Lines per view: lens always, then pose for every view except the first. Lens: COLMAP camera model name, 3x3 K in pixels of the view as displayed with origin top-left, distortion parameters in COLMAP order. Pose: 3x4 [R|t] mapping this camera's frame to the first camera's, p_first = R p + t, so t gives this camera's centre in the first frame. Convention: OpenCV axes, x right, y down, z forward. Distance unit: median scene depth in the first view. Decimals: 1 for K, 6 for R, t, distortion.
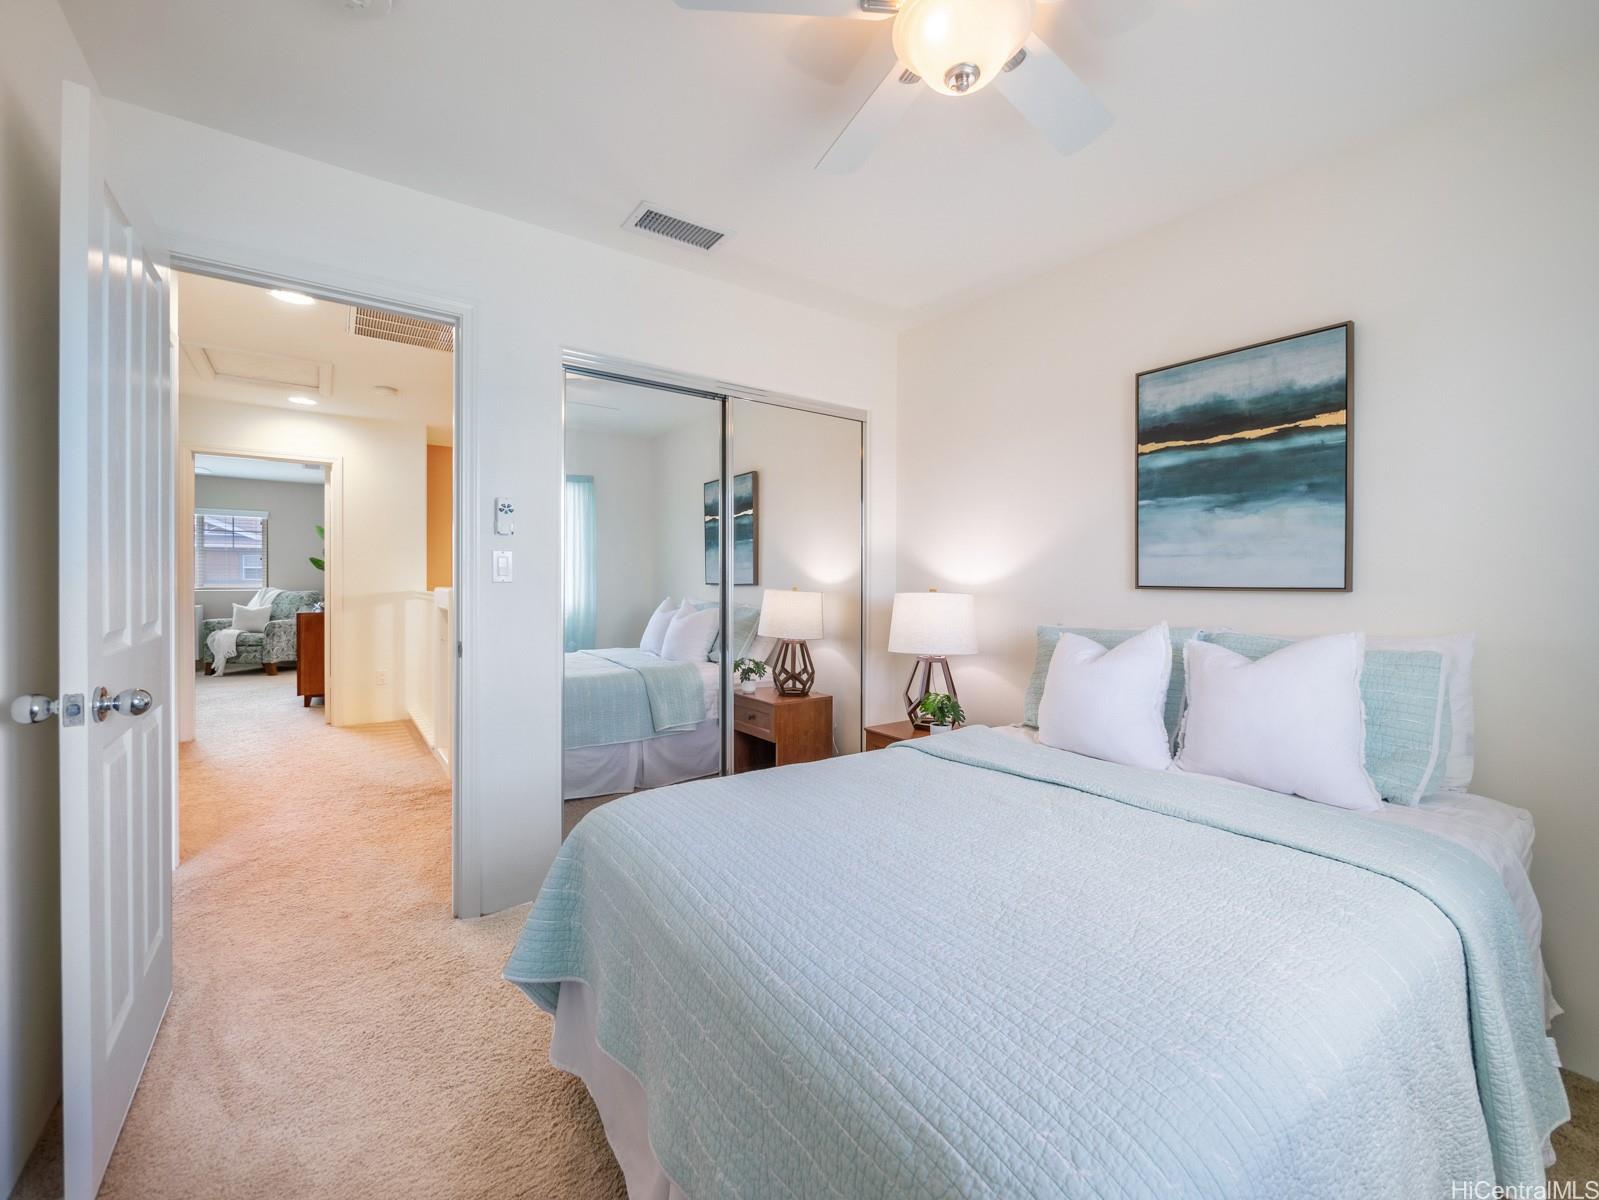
lens RADIAL K [[668.3, 0, 804.9], [0, 668.3, 589.0], [0, 0, 1]] dist [-0.000933, -0.000006]
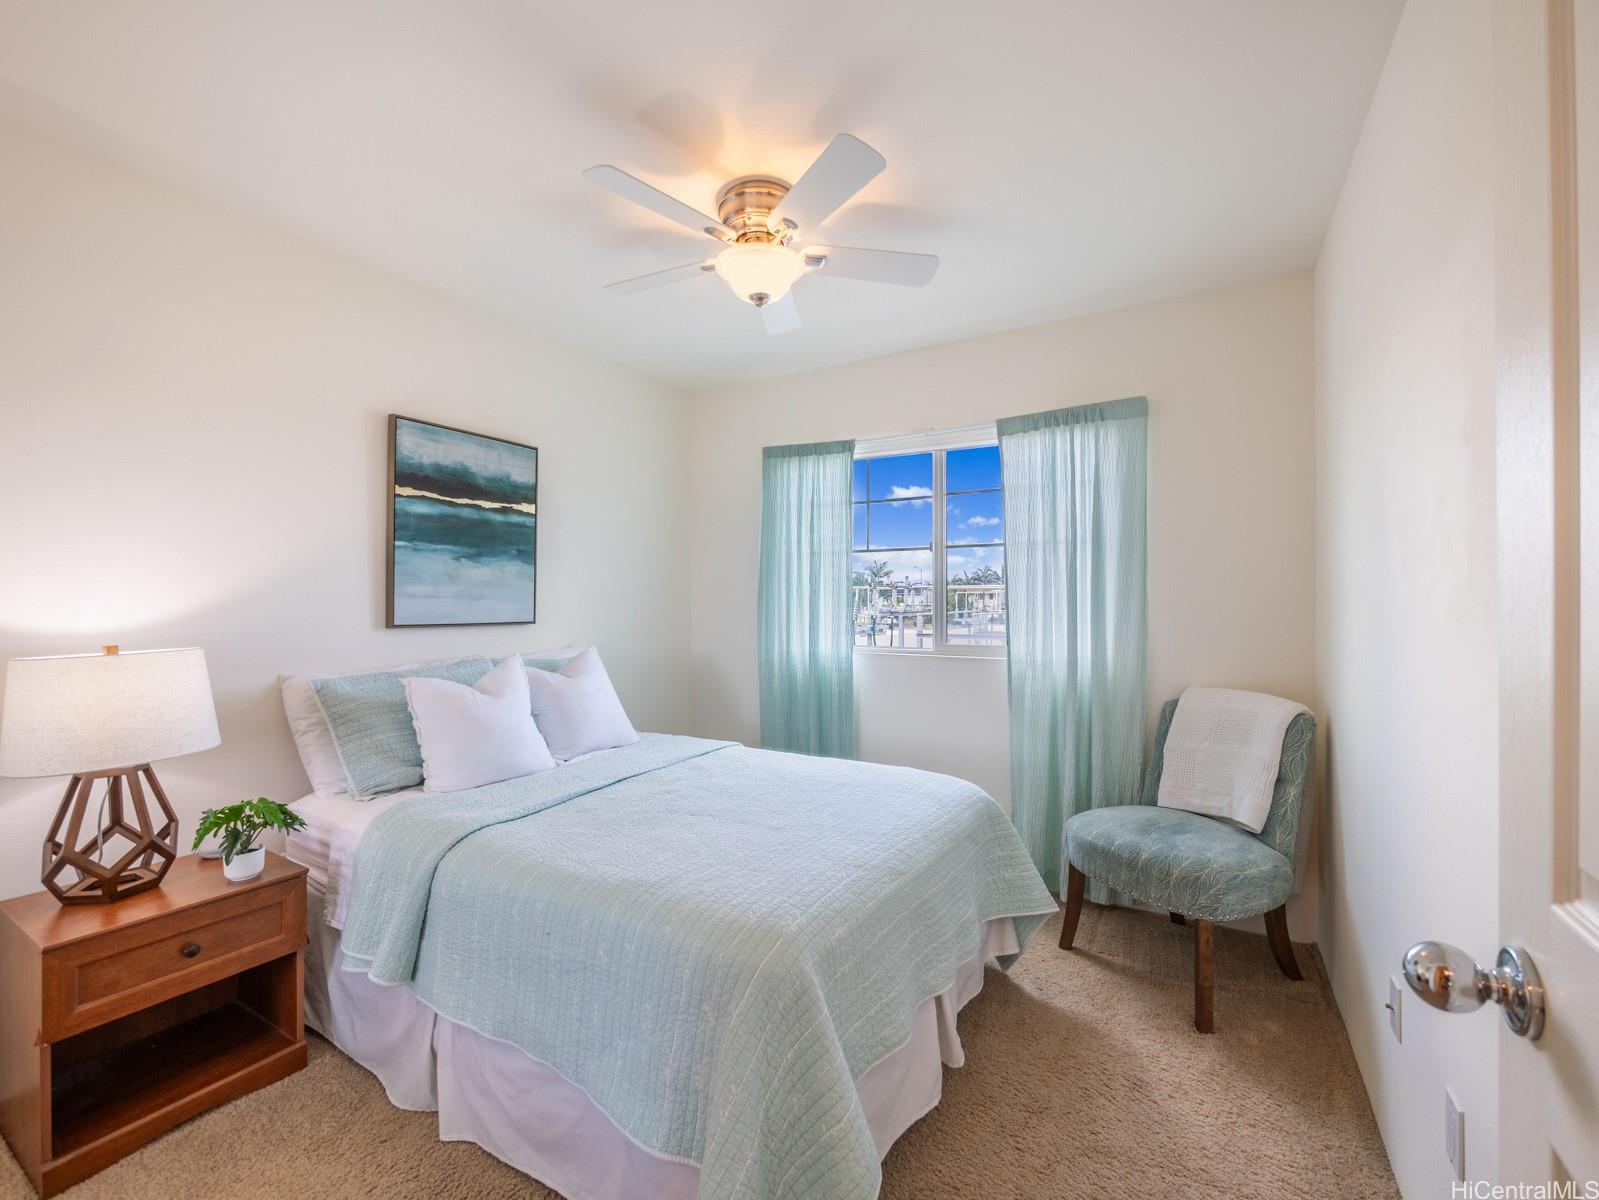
lens RADIAL K [[668.3, 0, 804.9], [0, 668.3, 589.0], [0, 0, 1]] dist [-0.000933, -0.000006]
pose [[-0.386835, 0.019420, 0.921944, -0.721808], [0.014912, 0.999779, -0.014803, -0.038285], [-0.922028, 0.008022, -0.387040, 0.890853]]
